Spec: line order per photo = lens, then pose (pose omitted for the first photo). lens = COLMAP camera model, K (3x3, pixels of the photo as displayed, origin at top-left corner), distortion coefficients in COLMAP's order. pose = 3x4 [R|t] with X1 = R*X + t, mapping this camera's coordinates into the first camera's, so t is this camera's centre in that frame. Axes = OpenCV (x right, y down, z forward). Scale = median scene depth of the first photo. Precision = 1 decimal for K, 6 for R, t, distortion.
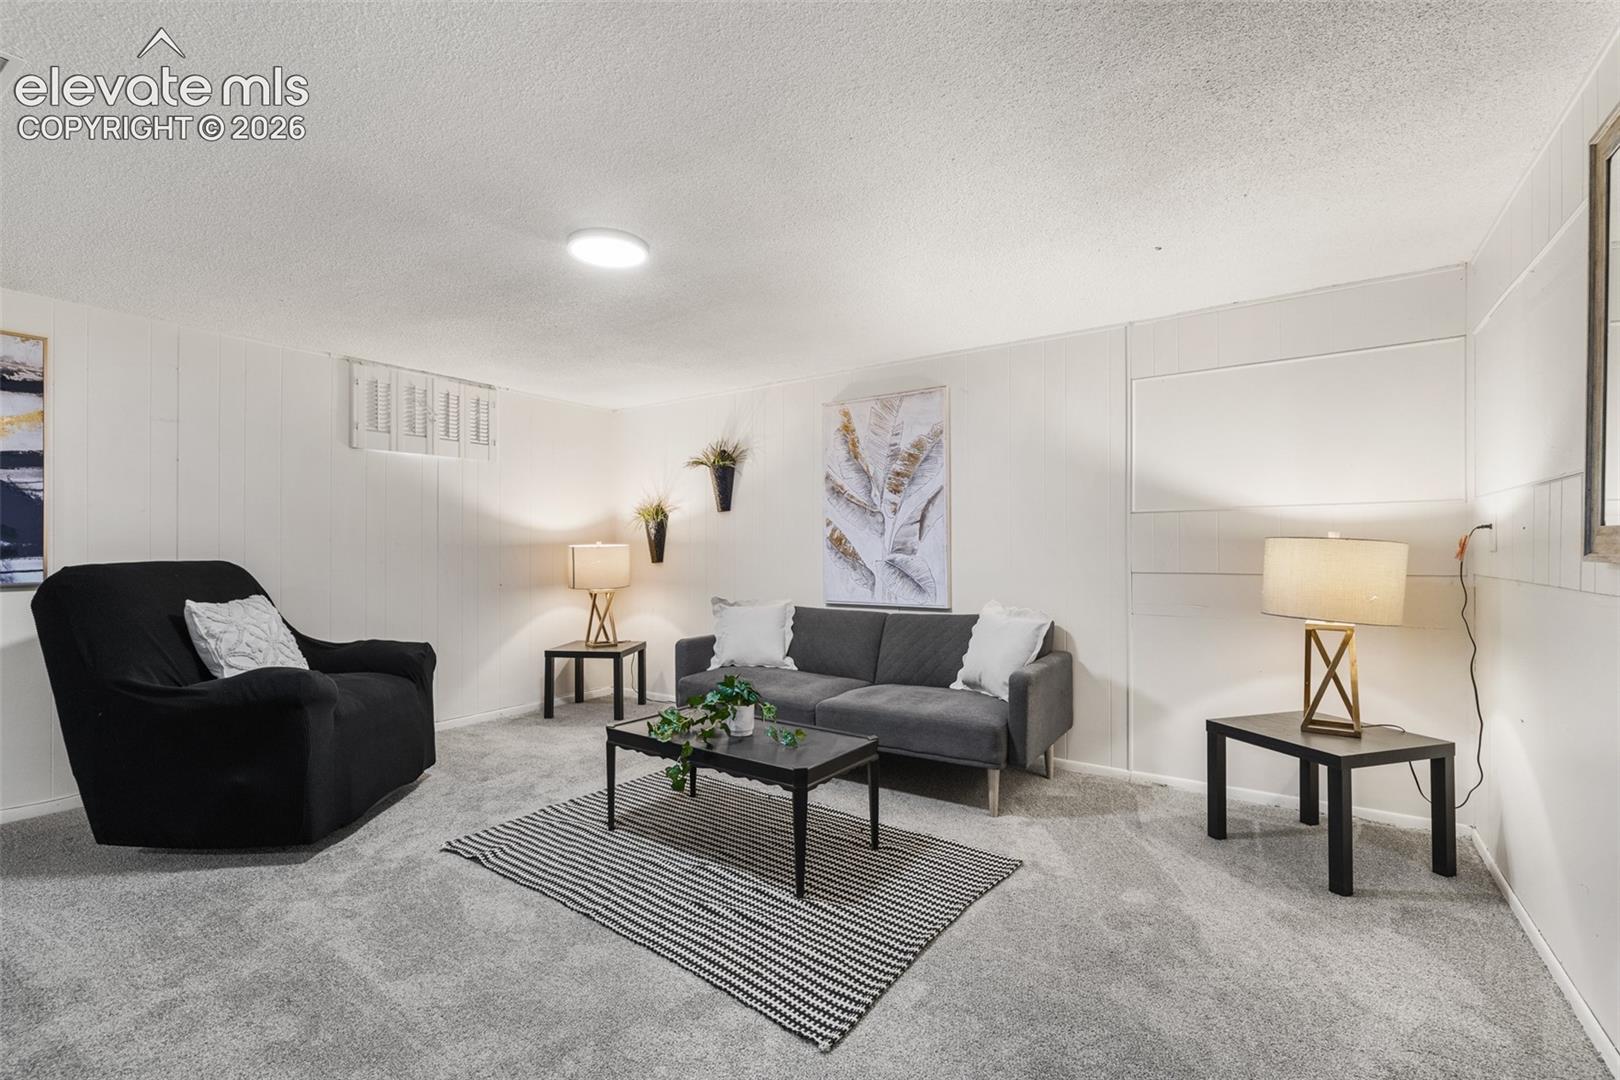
lens RADIAL K [[716.3, 0, 842.5], [0, 716.3, 544.9], [0, 0, 1]] dist [-0.000936, 0.002310]
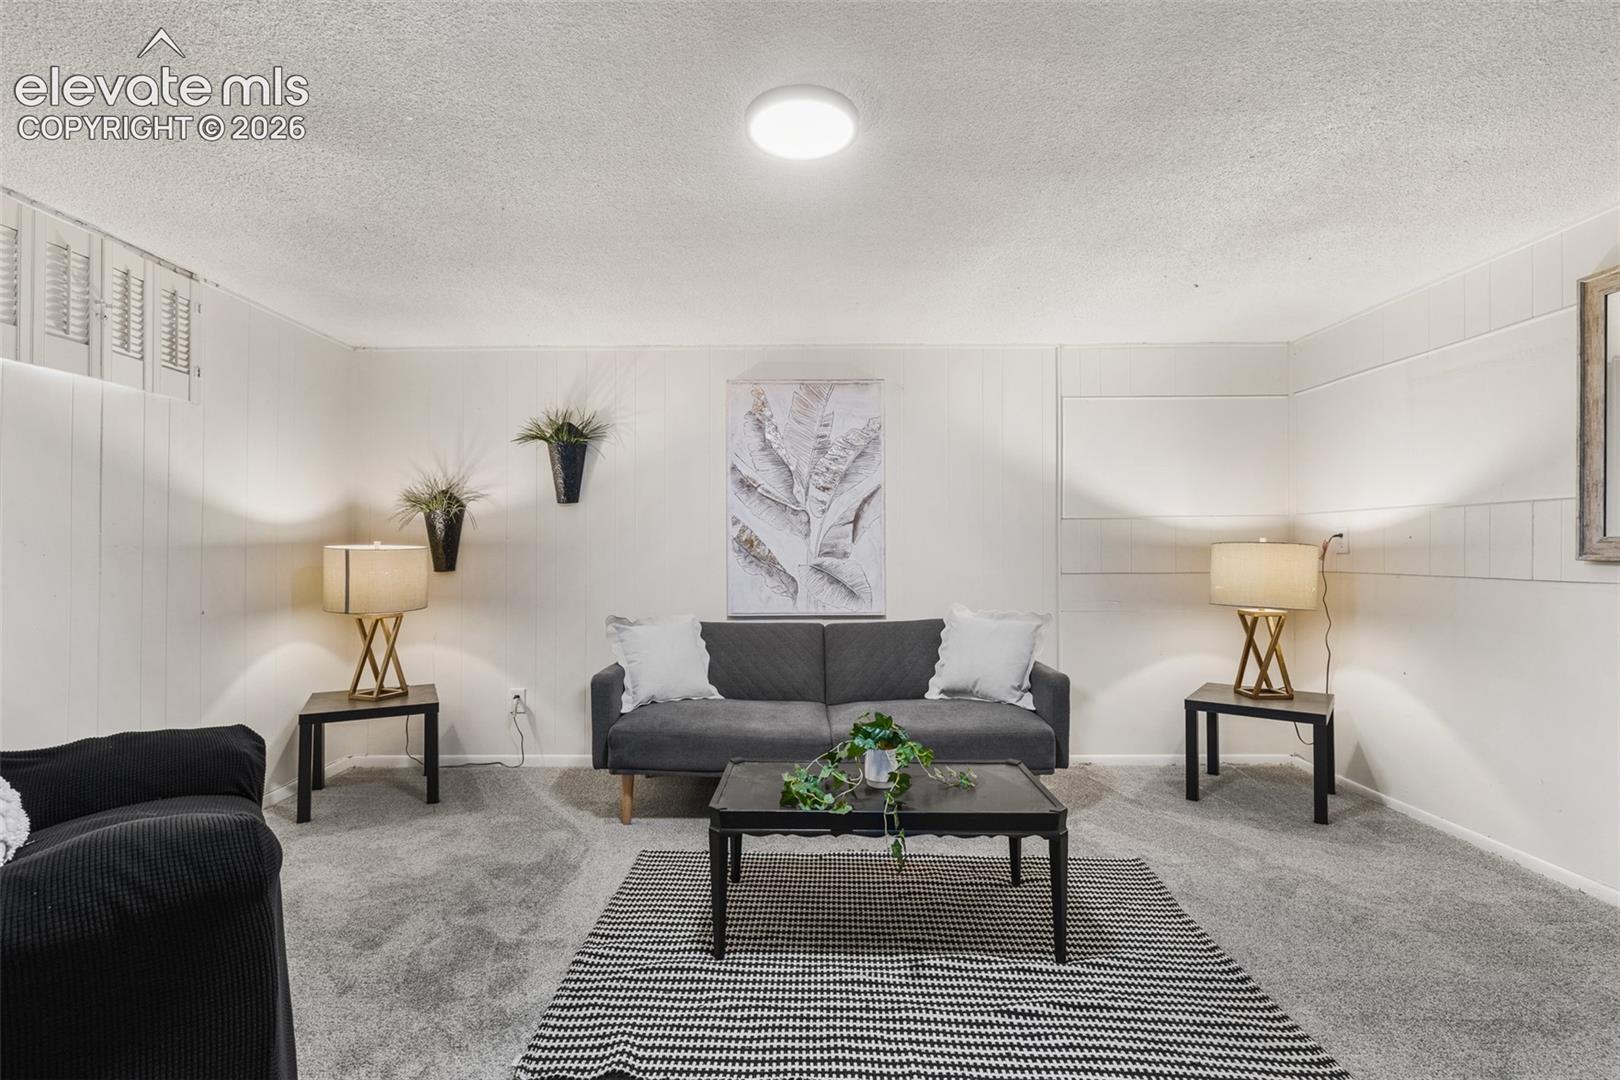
lens RADIAL K [[716.3, 0, 809.2], [0, 716.3, 544.3], [0, 0, 1]] dist [-0.000936, 0.002310]
pose [[0.830443, 0.005215, 0.557079, -0.445535], [-0.002751, 0.999982, -0.005259, 0.000786], [-0.557097, 0.002835, 0.830443, 0.260712]]
